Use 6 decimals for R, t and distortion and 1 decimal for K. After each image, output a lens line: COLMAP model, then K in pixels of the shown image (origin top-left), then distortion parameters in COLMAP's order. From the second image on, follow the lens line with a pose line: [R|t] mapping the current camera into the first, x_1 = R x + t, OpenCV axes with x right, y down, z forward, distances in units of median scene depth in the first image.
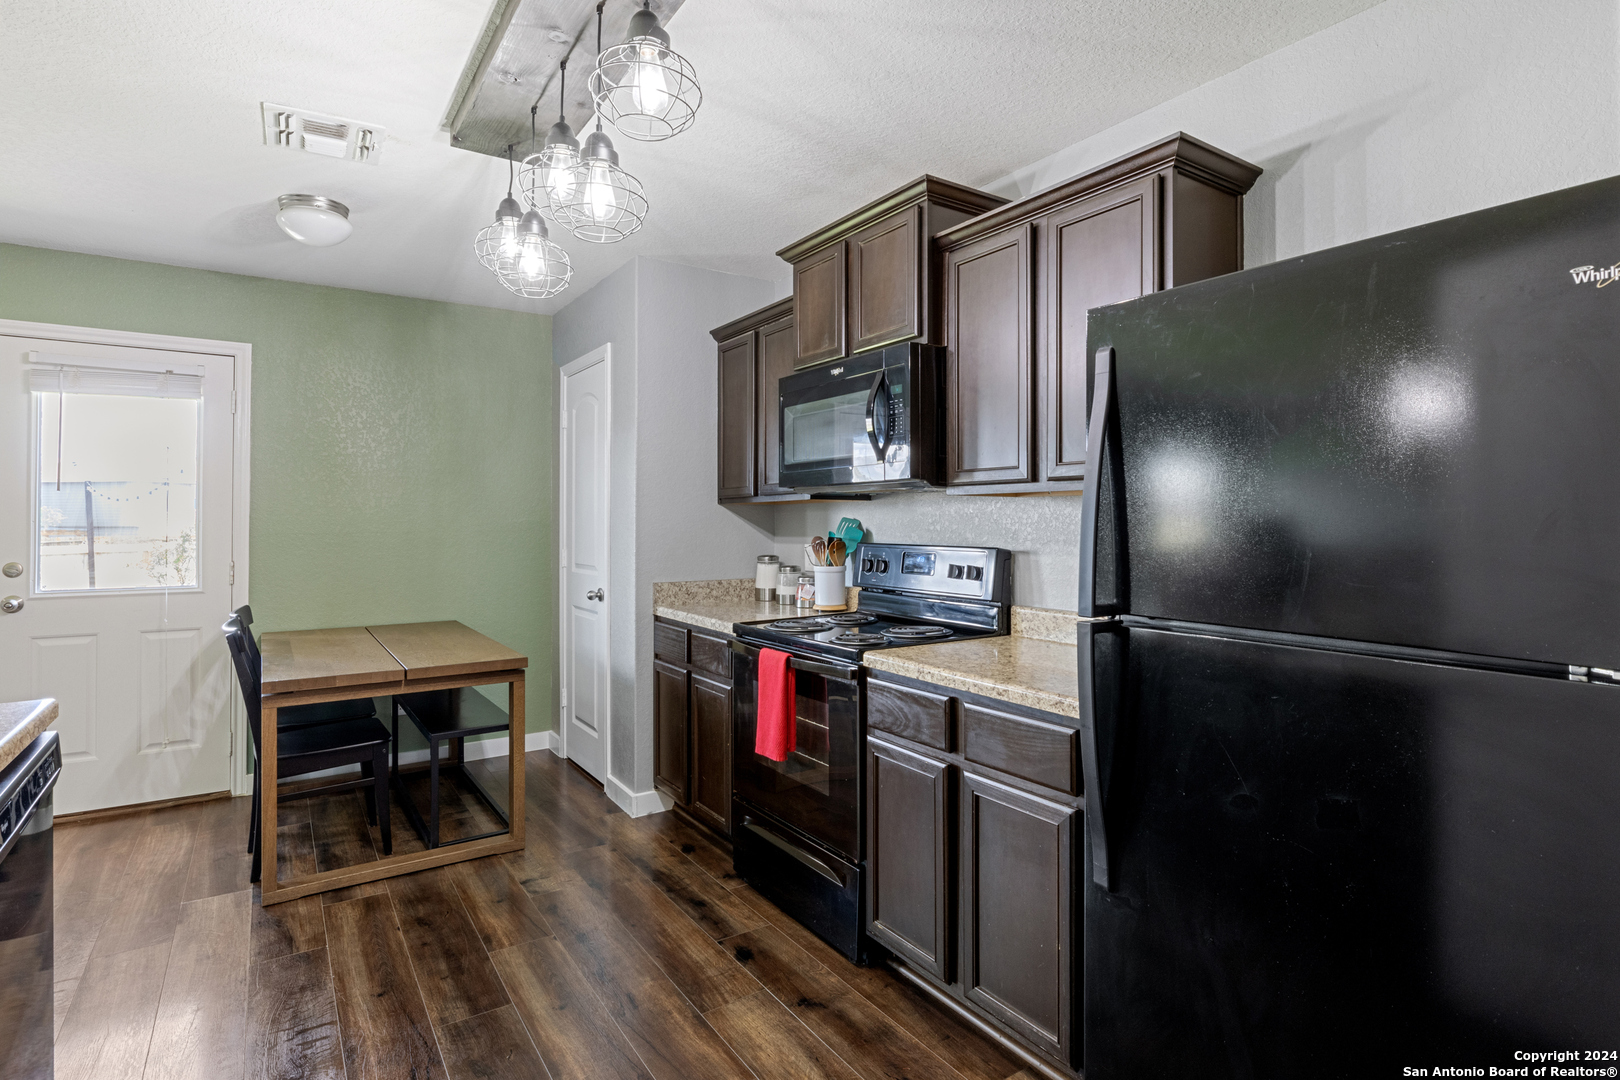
lens RADIAL K [[811.3, 0, 800.1], [0, 811.3, 509.9], [0, 0, 1]] dist [-0.003847, -0.000401]
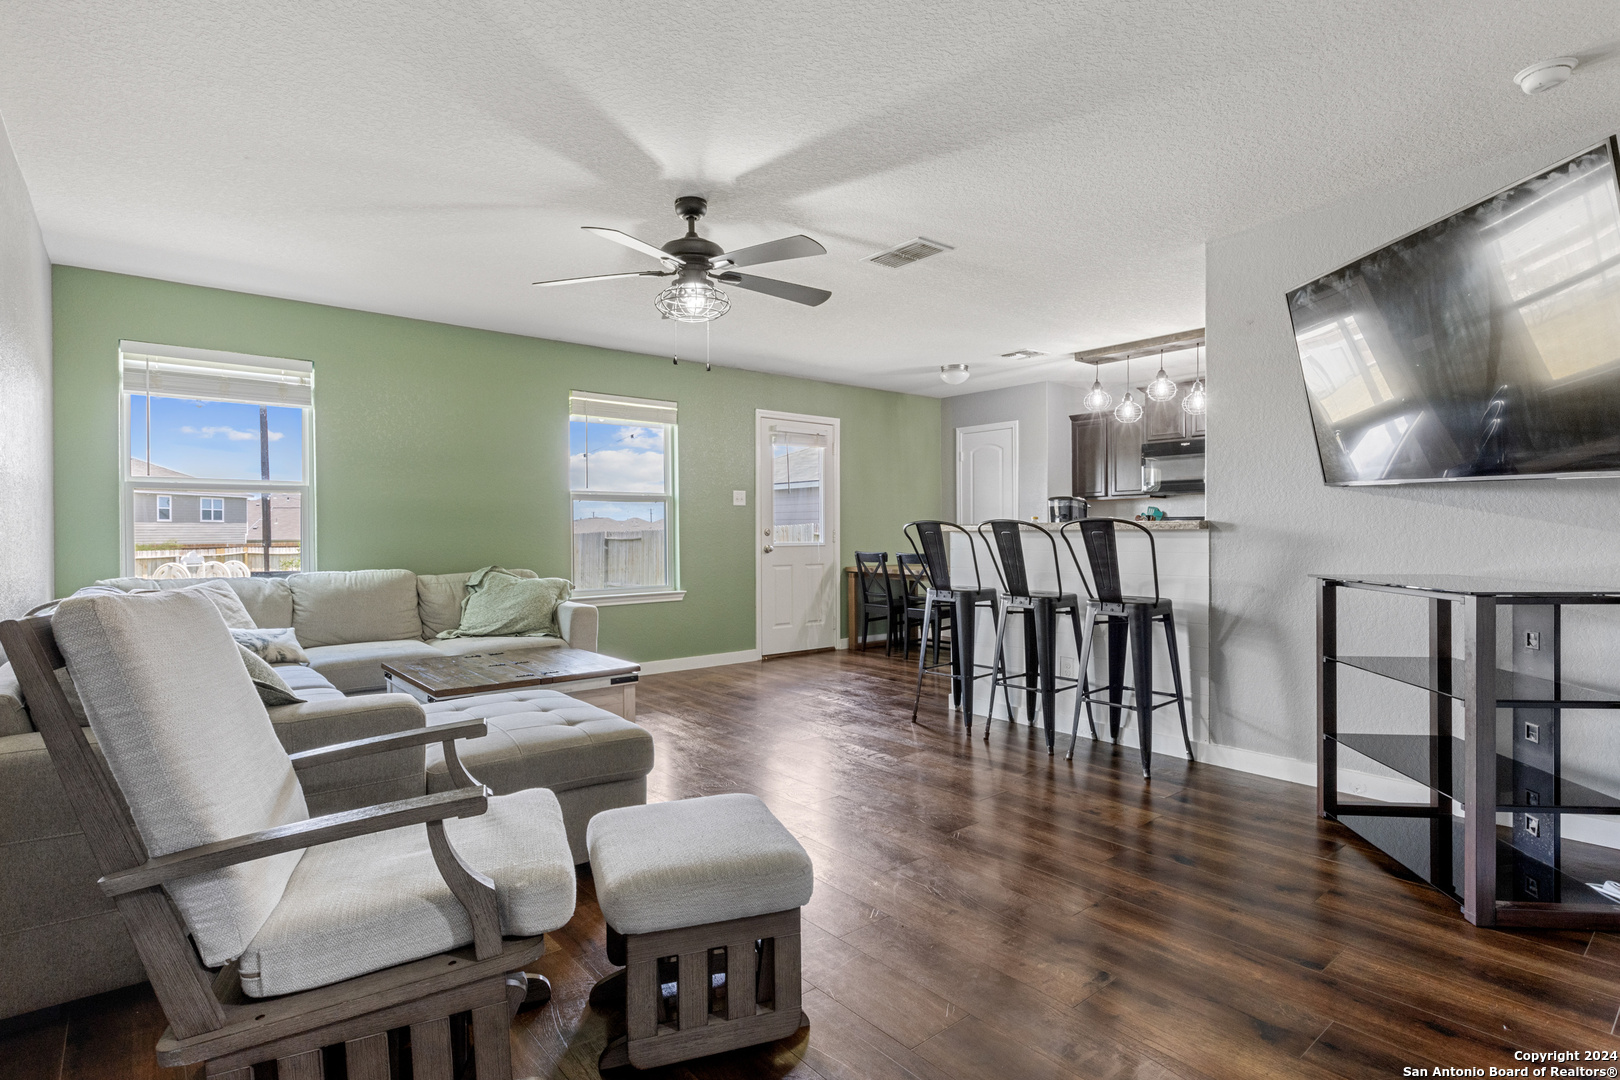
lens RADIAL K [[811.3, 0, 811.7], [0, 811.3, 535.1], [0, 0, 1]] dist [-0.003847, -0.000401]
pose [[0.993896, -0.005388, 0.110193, -1.076723], [0.003581, 0.999856, 0.016590, 0.047355], [-0.110266, -0.016094, 0.993772, -1.046890]]
